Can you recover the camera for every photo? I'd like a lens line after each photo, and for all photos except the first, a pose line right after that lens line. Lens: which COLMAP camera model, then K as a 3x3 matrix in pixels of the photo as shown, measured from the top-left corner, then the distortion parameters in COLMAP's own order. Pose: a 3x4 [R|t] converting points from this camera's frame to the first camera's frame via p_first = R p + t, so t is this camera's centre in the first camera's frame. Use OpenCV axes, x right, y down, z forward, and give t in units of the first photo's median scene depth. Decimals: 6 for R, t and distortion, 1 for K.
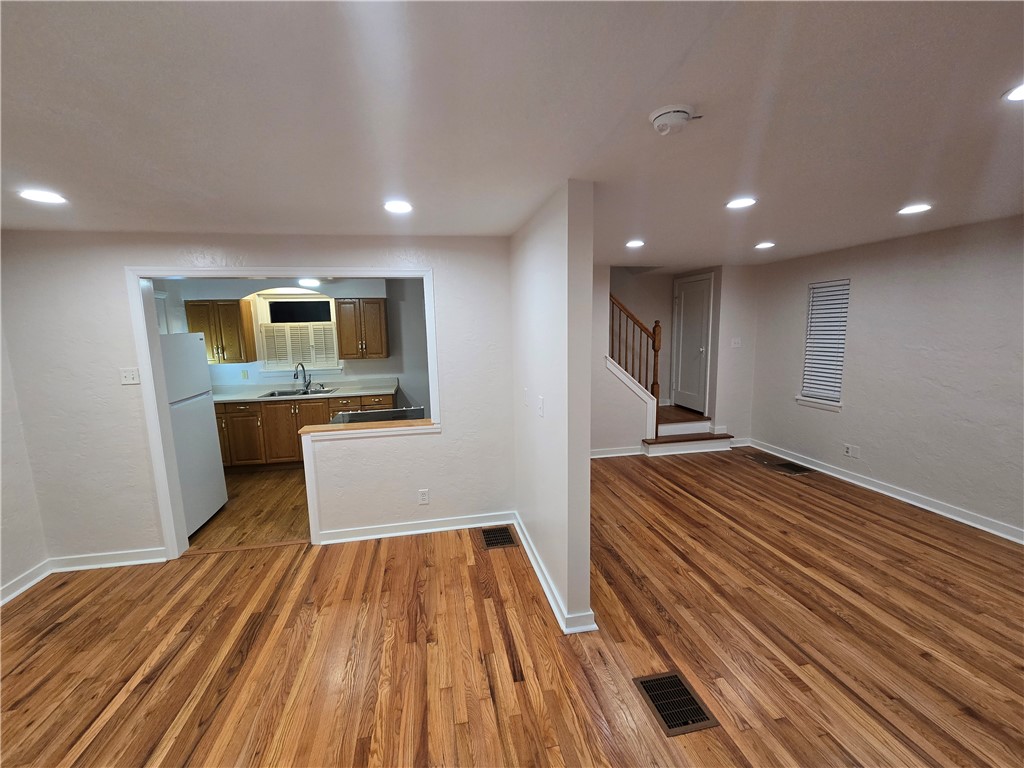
lens RADIAL K [[419.5, 0, 506.1], [0, 419.5, 388.3], [0, 0, 1]] dist [-0.004498, 0.000438]
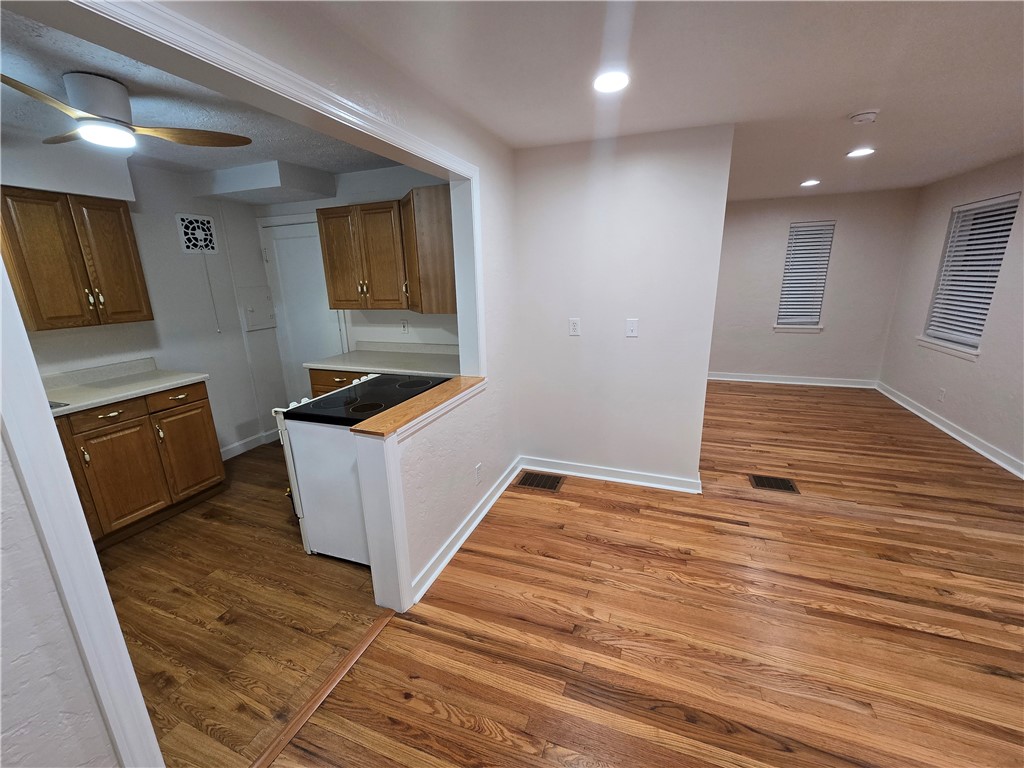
lens RADIAL K [[419.5, 0, 506.1], [0, 419.5, 388.3], [0, 0, 1]] dist [-0.004498, 0.000438]
pose [[0.533379, -0.213496, 0.818490, -0.893808], [0.135642, 0.976690, 0.166368, -0.024953], [-0.834930, 0.022284, 0.549905, 0.596202]]
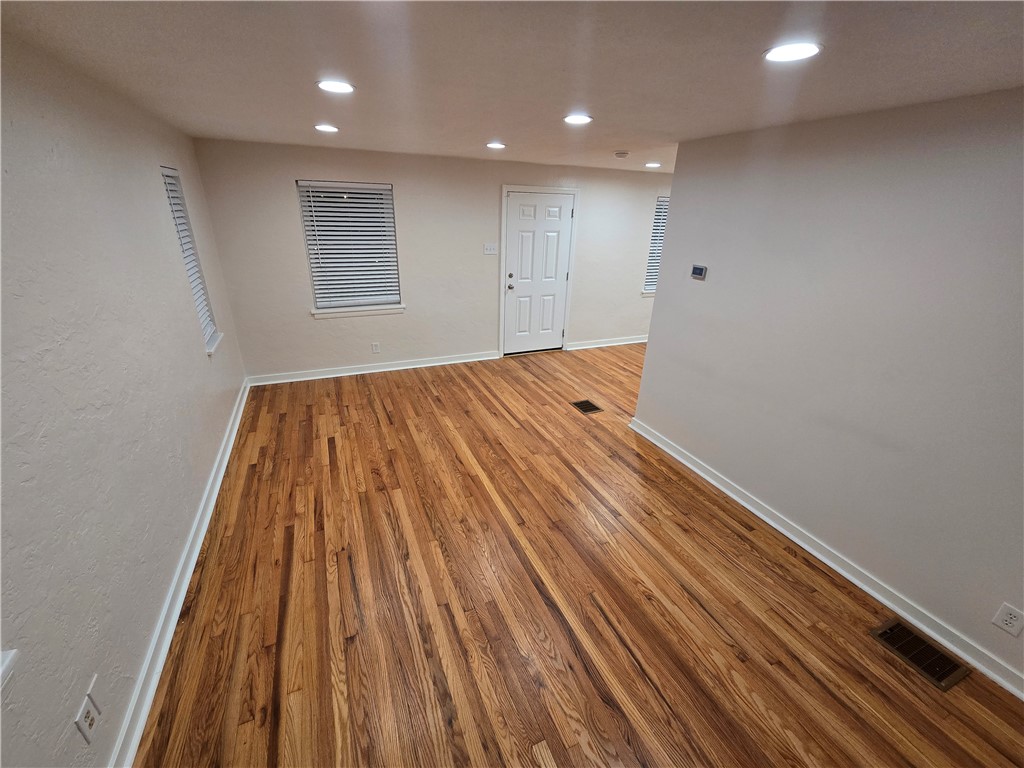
lens RADIAL K [[419.5, 0, 506.1], [0, 419.5, 388.3], [0, 0, 1]] dist [-0.004498, 0.000438]
pose [[-0.976696, 0.082020, -0.198335, 0.798308], [-0.035465, 0.849719, 0.526042, -0.340098], [0.211675, 0.520817, -0.827009, 1.721683]]
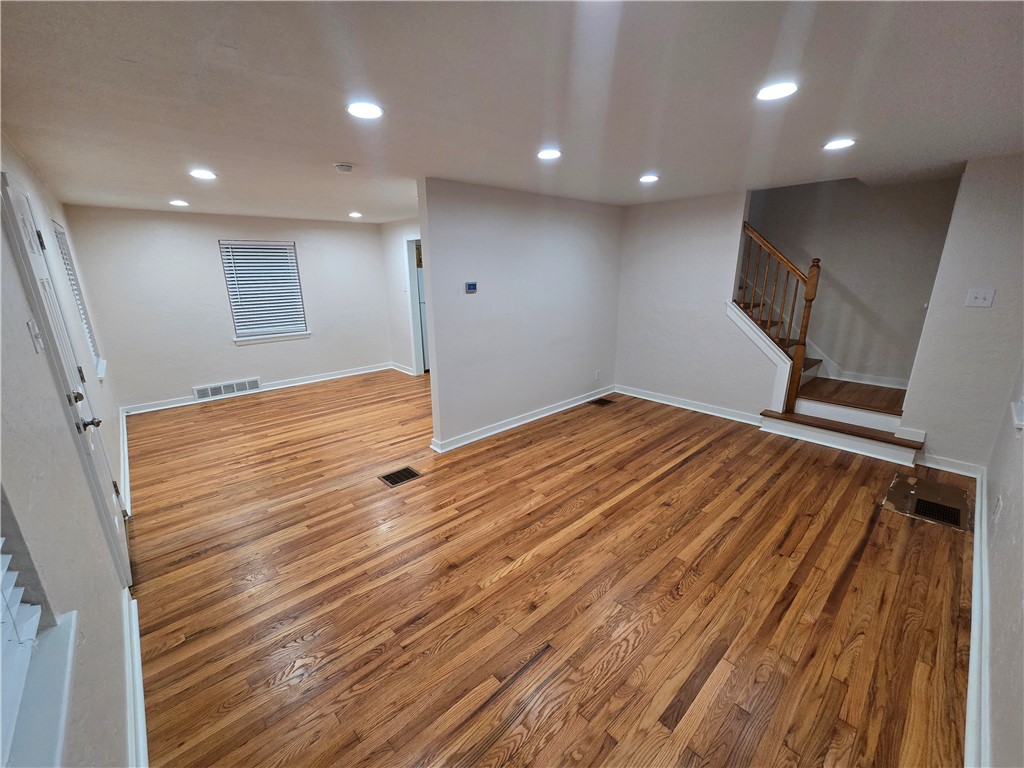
lens RADIAL K [[419.5, 0, 506.1], [0, 419.5, 388.3], [0, 0, 1]] dist [-0.004498, 0.000438]
pose [[0.522208, 0.249922, -0.815376, 1.278139], [-0.123104, 0.968173, 0.217914, -0.058101], [0.843887, -0.013421, 0.536354, 0.249940]]
